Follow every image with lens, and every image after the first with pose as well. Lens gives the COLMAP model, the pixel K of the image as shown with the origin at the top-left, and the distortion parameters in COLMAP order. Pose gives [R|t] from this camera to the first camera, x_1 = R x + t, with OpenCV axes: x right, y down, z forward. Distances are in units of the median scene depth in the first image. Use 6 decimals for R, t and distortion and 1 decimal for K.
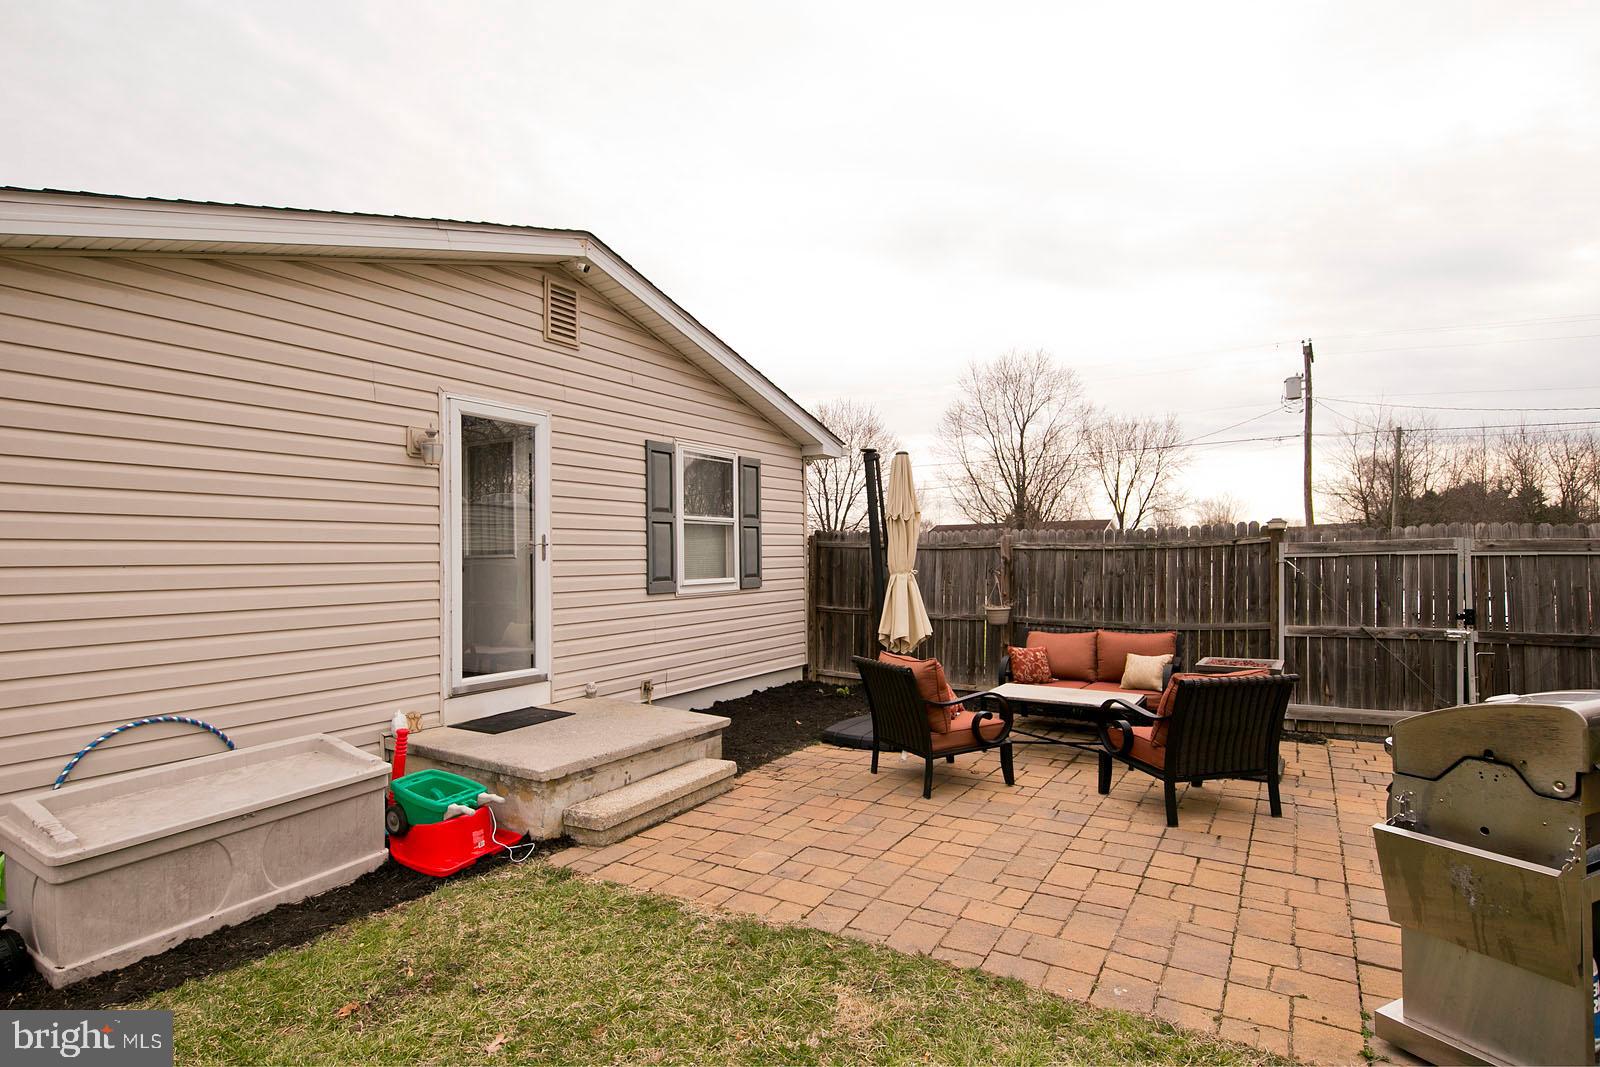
lens RADIAL K [[781.4, 0, 796.4], [0, 781.4, 554.2], [0, 0, 1]] dist [0.000060, 0.000050]
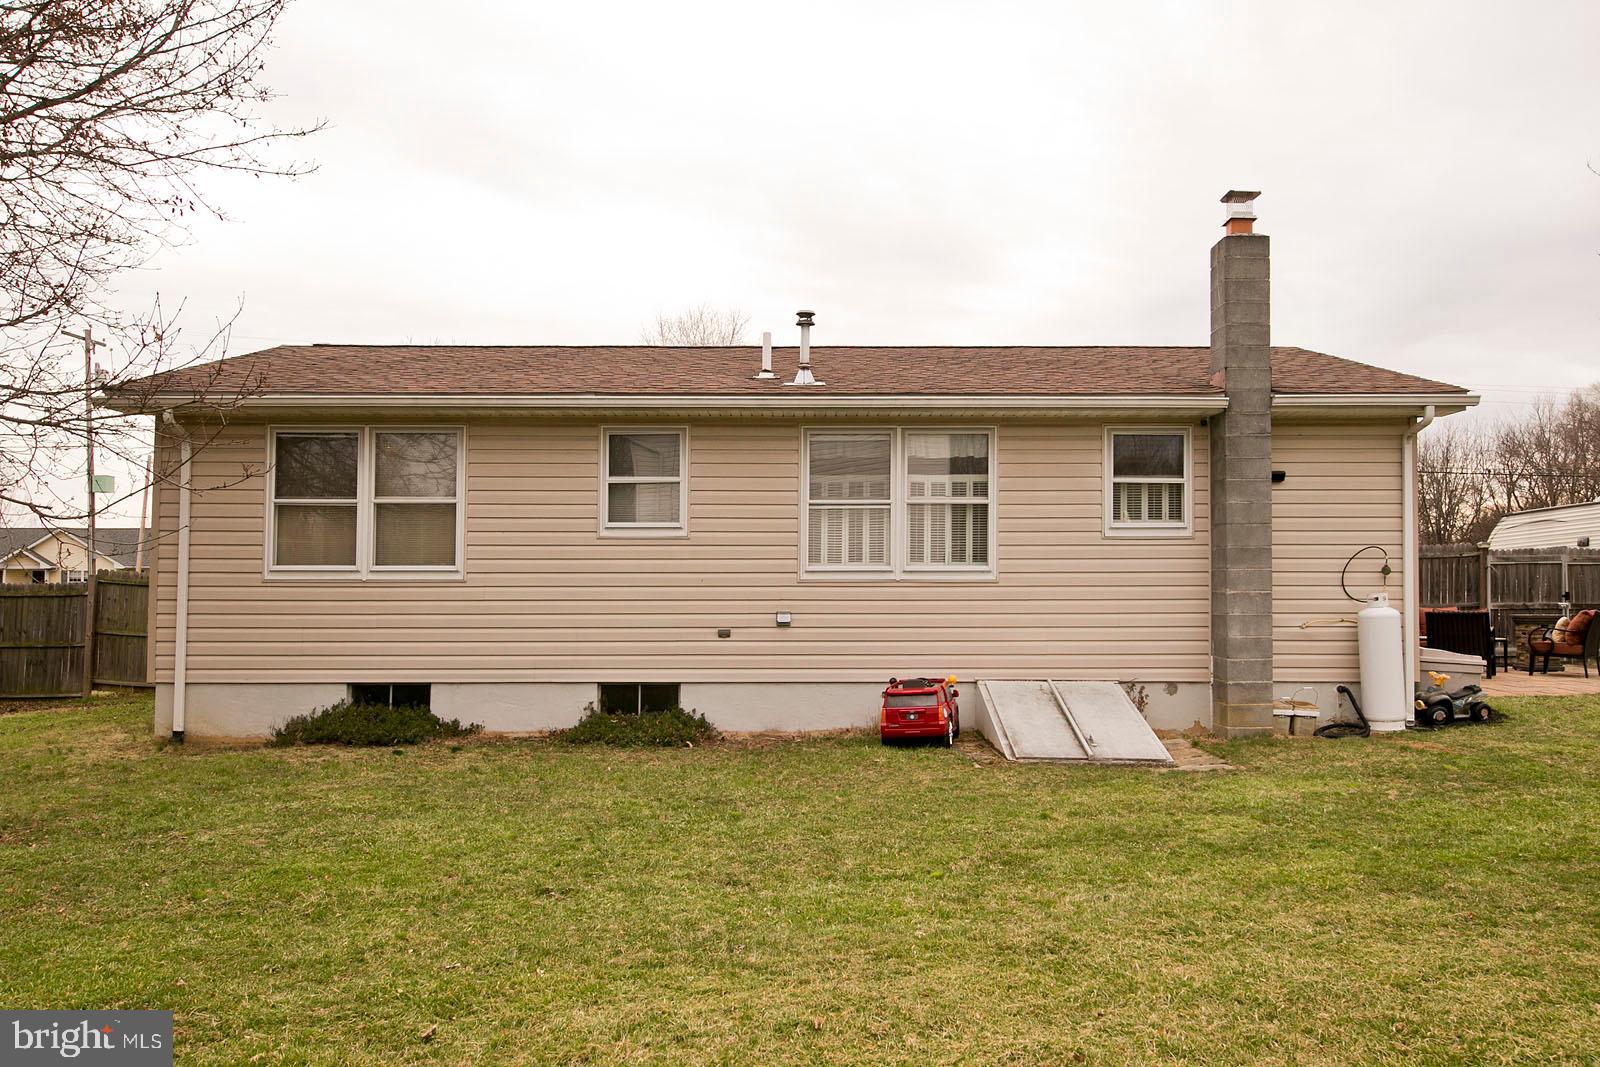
lens RADIAL K [[1337.3, 0, 800.0], [0, 1337.3, 533.5], [0, 0, 1]] dist [0.003799, 0.002763]
pose [[0.829047, 0.035552, 0.558047, -1.935726], [-0.012569, 0.998909, -0.044966, 0.074447], [-0.559038, 0.030265, 0.828590, -0.522390]]
